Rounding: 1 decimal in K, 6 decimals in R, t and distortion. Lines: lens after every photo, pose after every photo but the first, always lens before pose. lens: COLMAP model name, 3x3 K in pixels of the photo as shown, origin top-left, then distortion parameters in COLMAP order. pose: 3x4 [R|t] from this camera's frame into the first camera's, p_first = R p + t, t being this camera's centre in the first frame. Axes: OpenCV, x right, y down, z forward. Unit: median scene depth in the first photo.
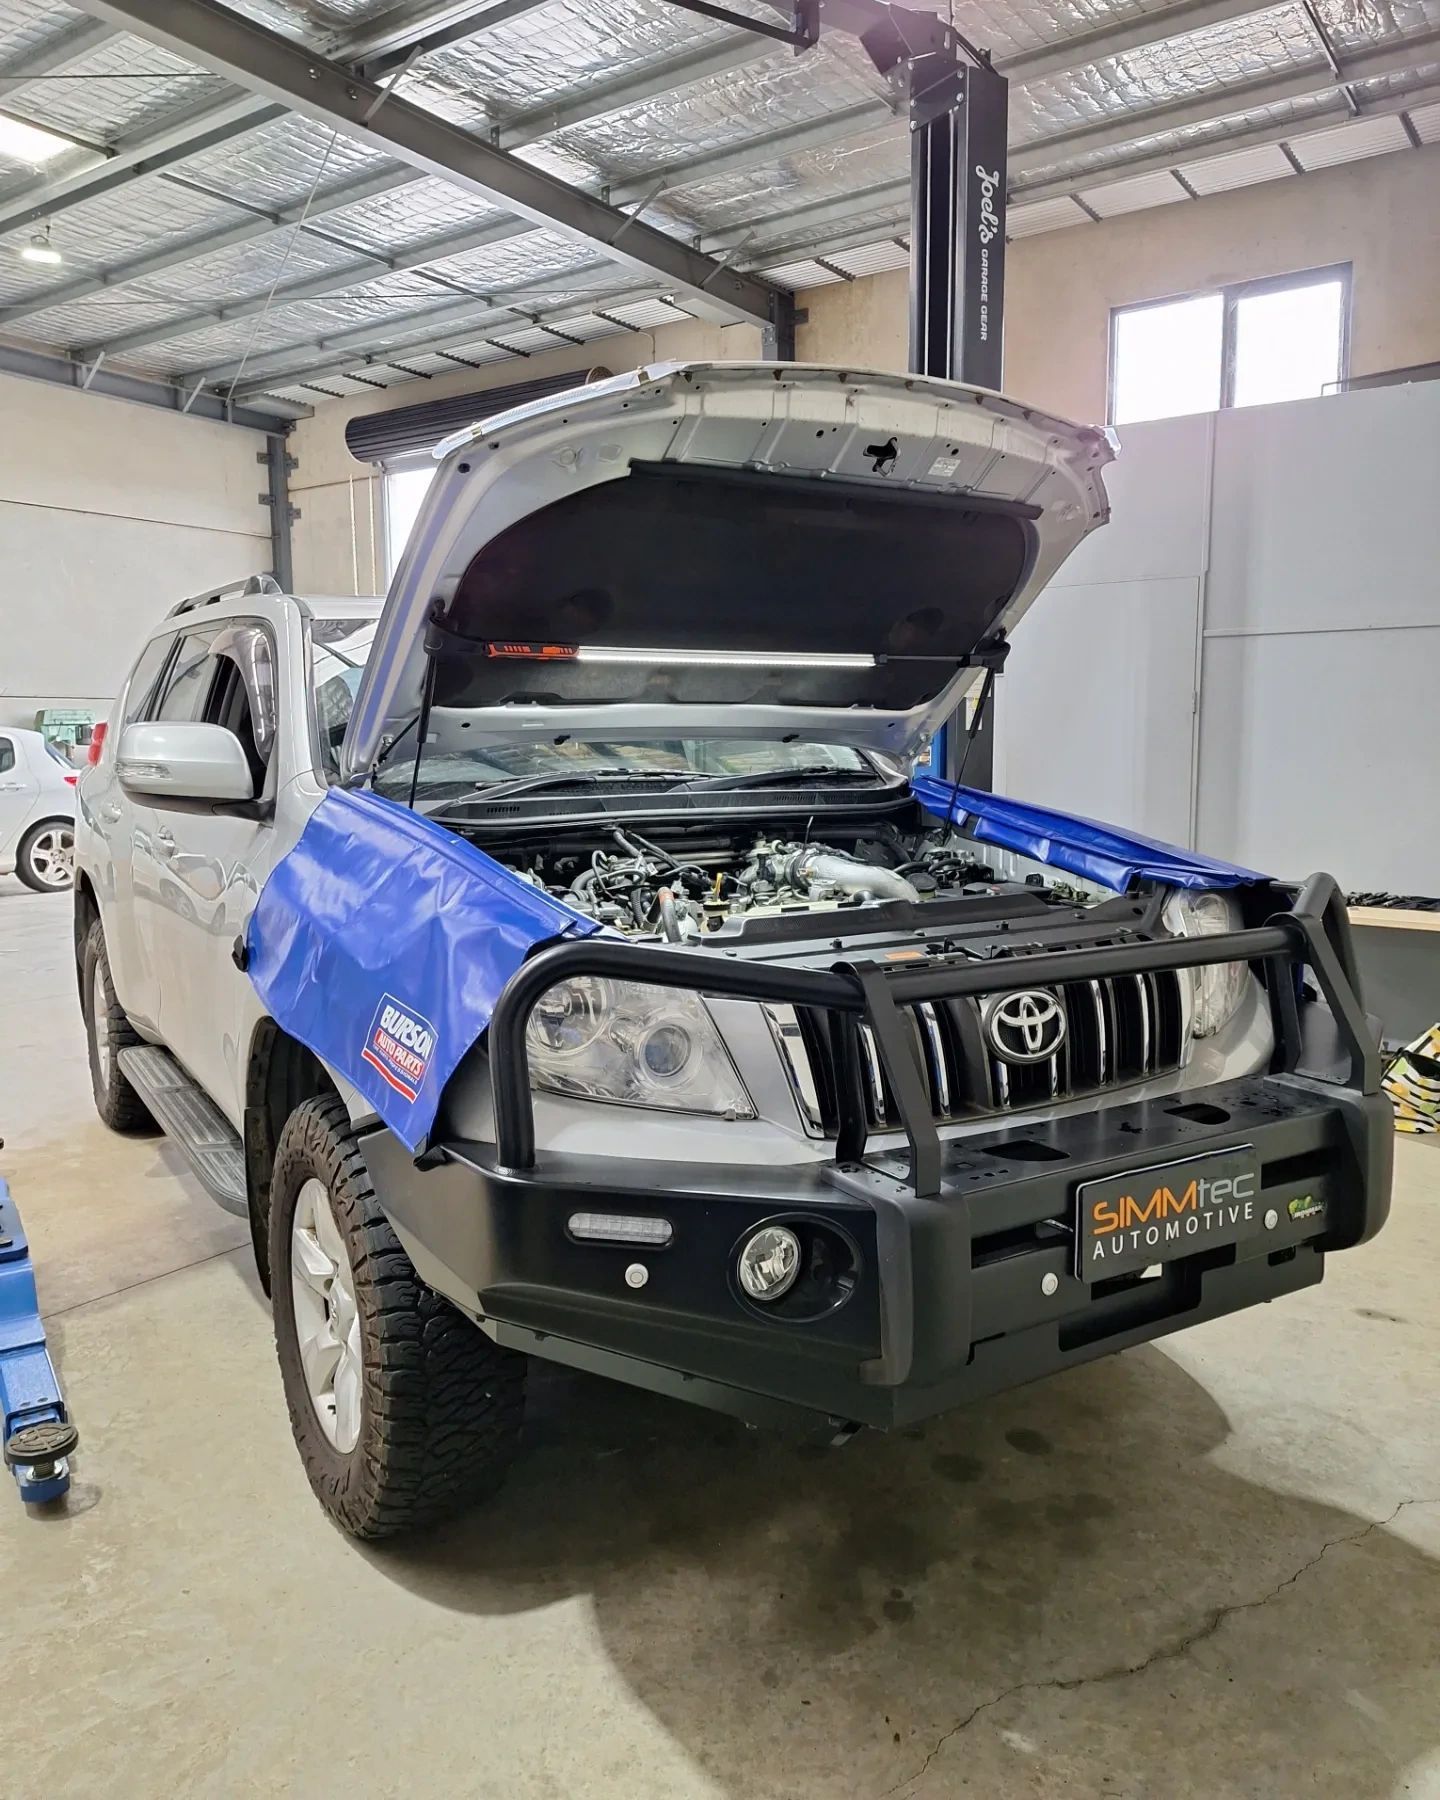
lens RADIAL K [[1300.3, 0, 720.0], [0, 1300.3, 900.0], [0, 0, 1]] dist [0.003079, -0.002226]
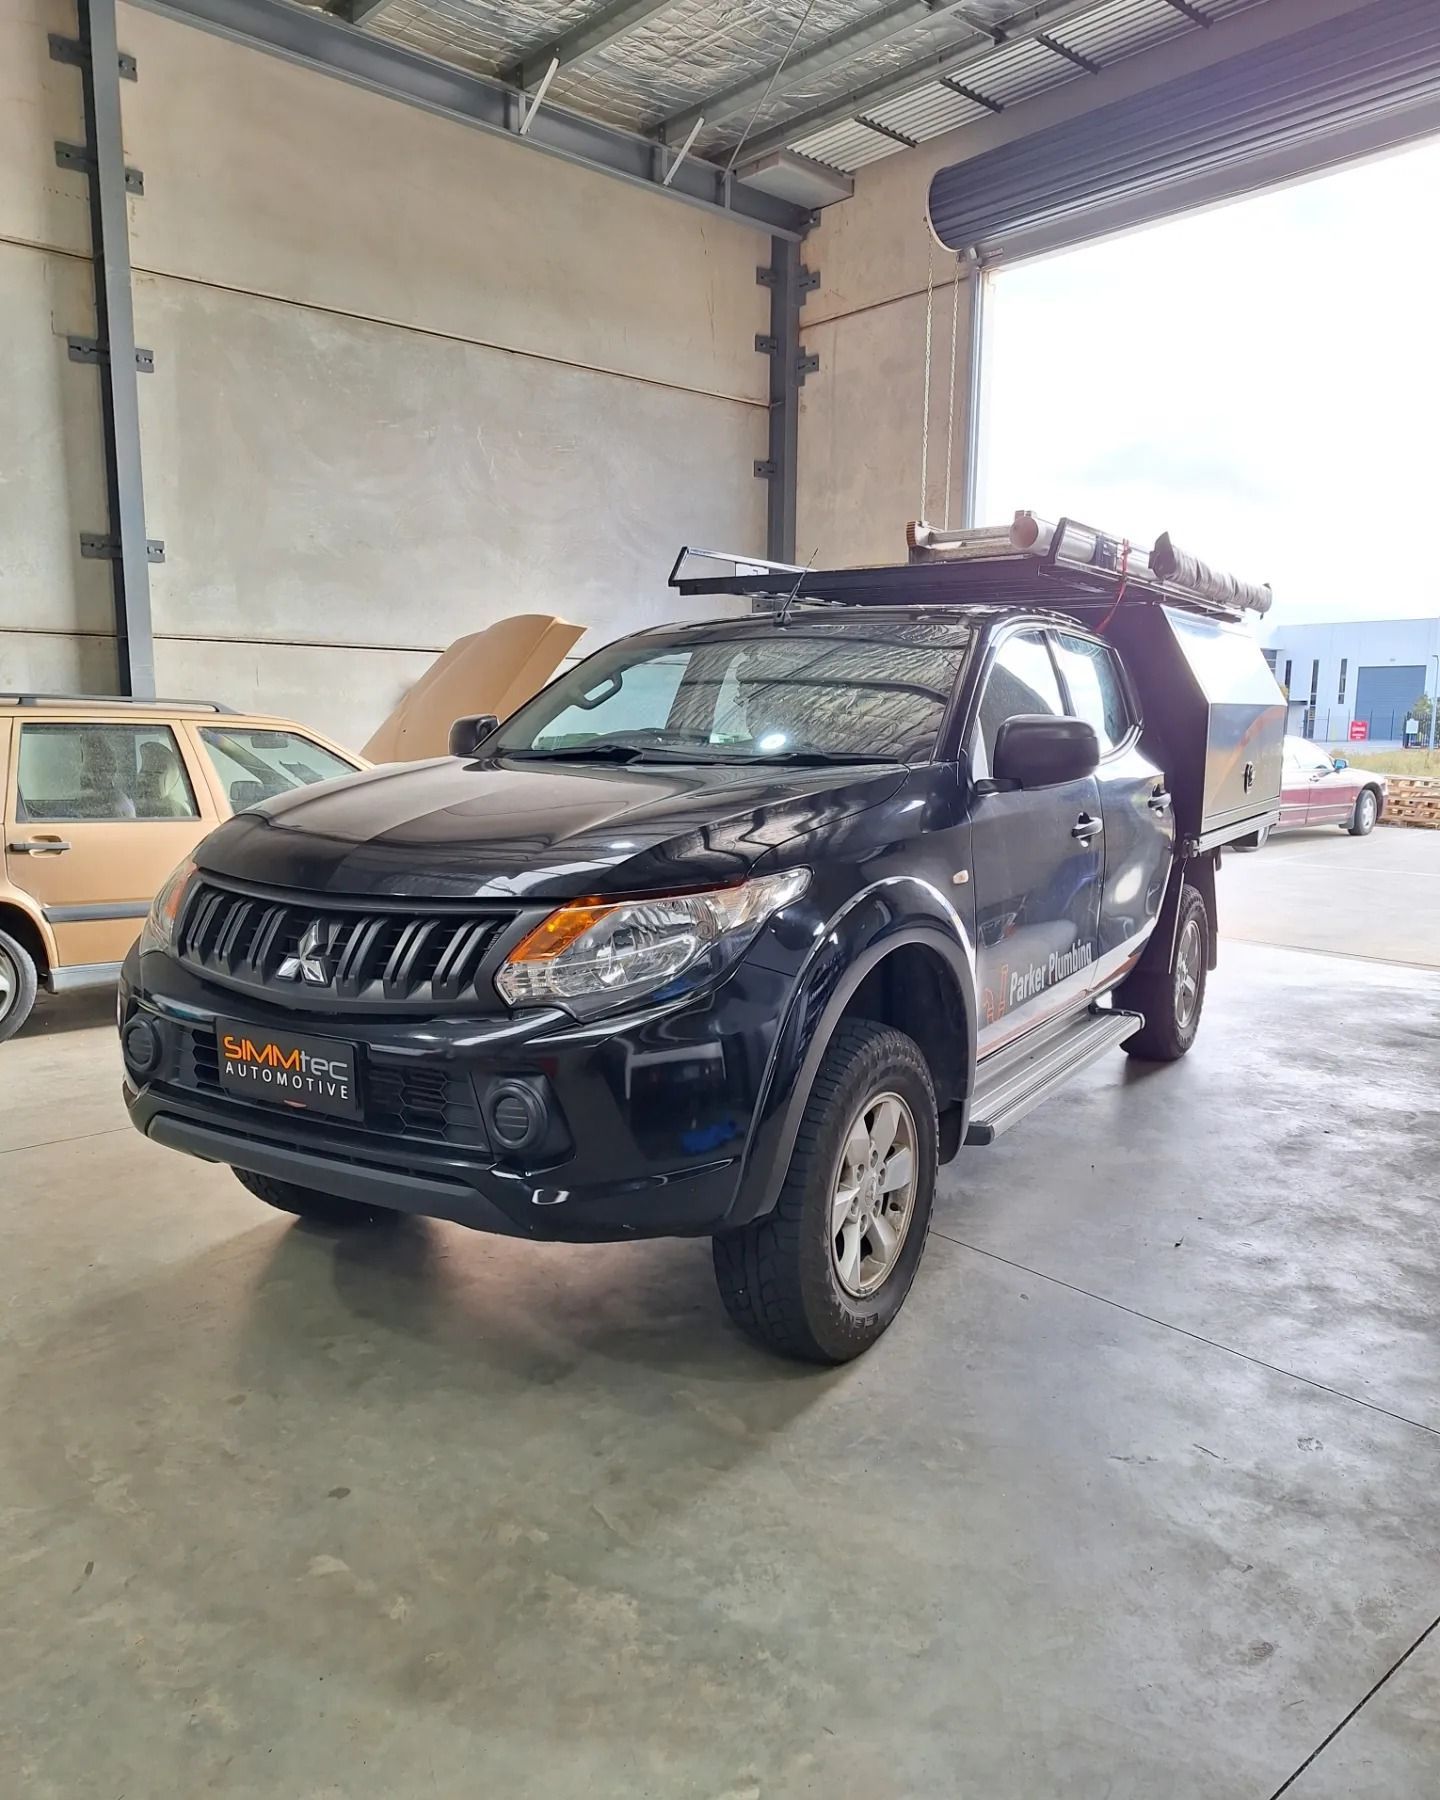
lens RADIAL K [[1402.0, 0, 769.2], [0, 1402.0, 904.8], [0, 0, 1]] dist [0.179819, -0.221312]
pose [[0.970113, 0.048673, -0.237720, -0.278113], [-0.044486, 0.998746, 0.022948, -0.076332], [0.238539, -0.011687, 0.971063, 0.515389]]
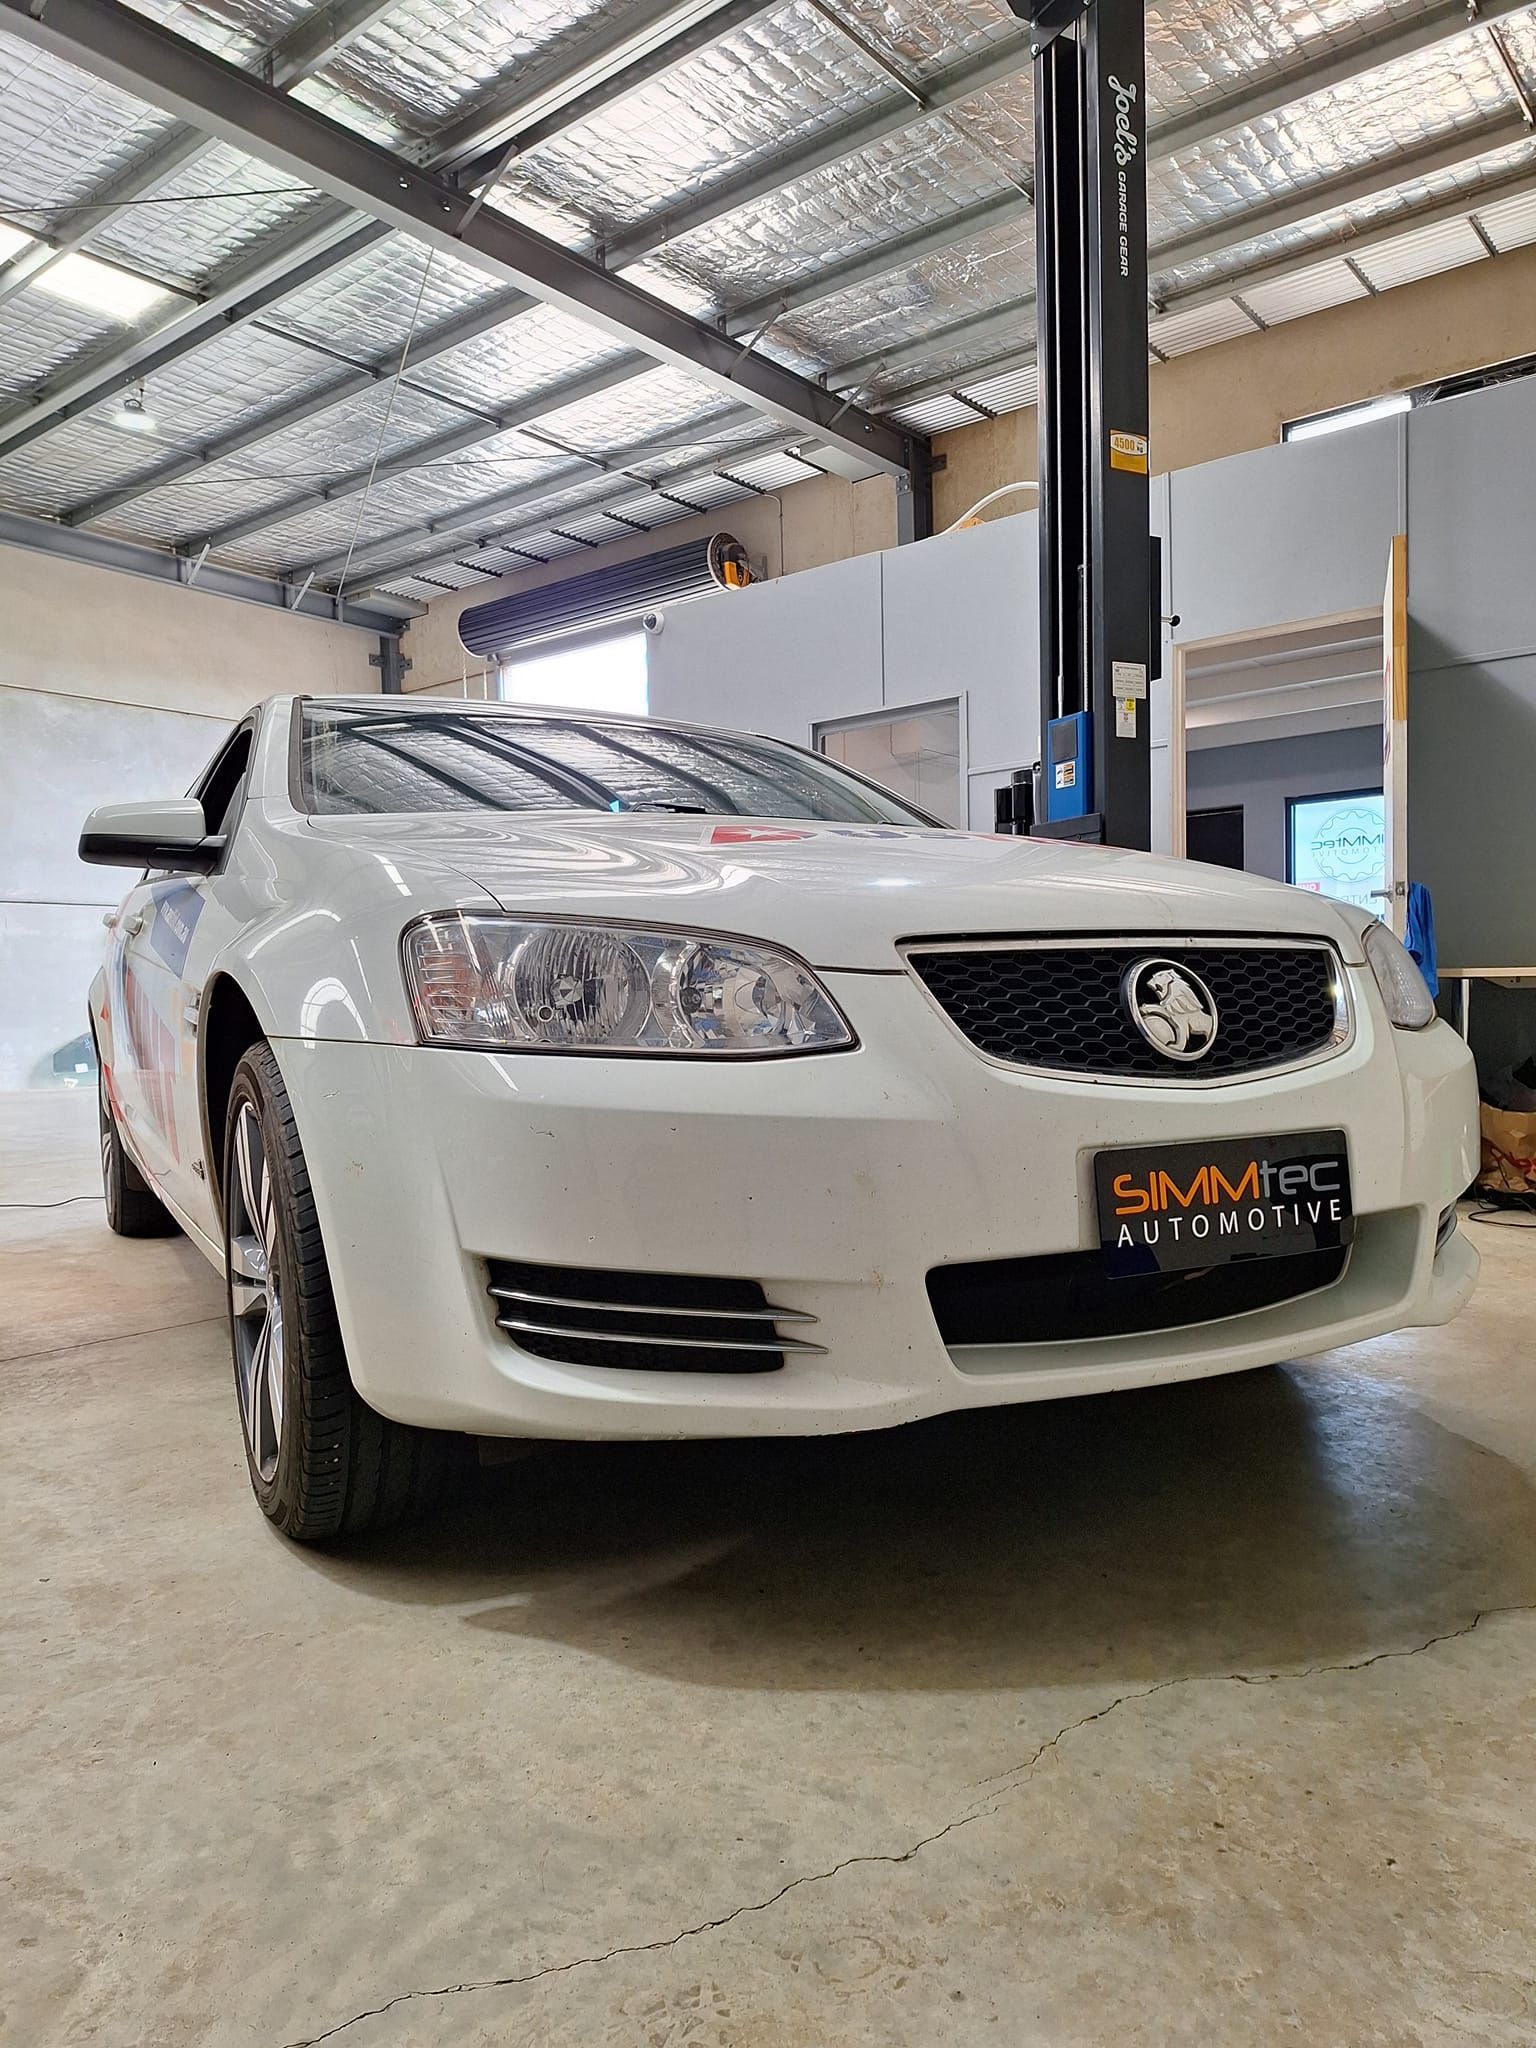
lens RADIAL K [[1399.7, 0, 778.3], [0, 1399.7, 1057.0], [0, 0, 1]] dist [0.032977, -0.025181]
pose [[0.997504, -0.016036, -0.068761, 0.012550], [0.010476, 0.996702, -0.080474, 0.057806], [0.069825, 0.079553, 0.994382, 0.041062]]
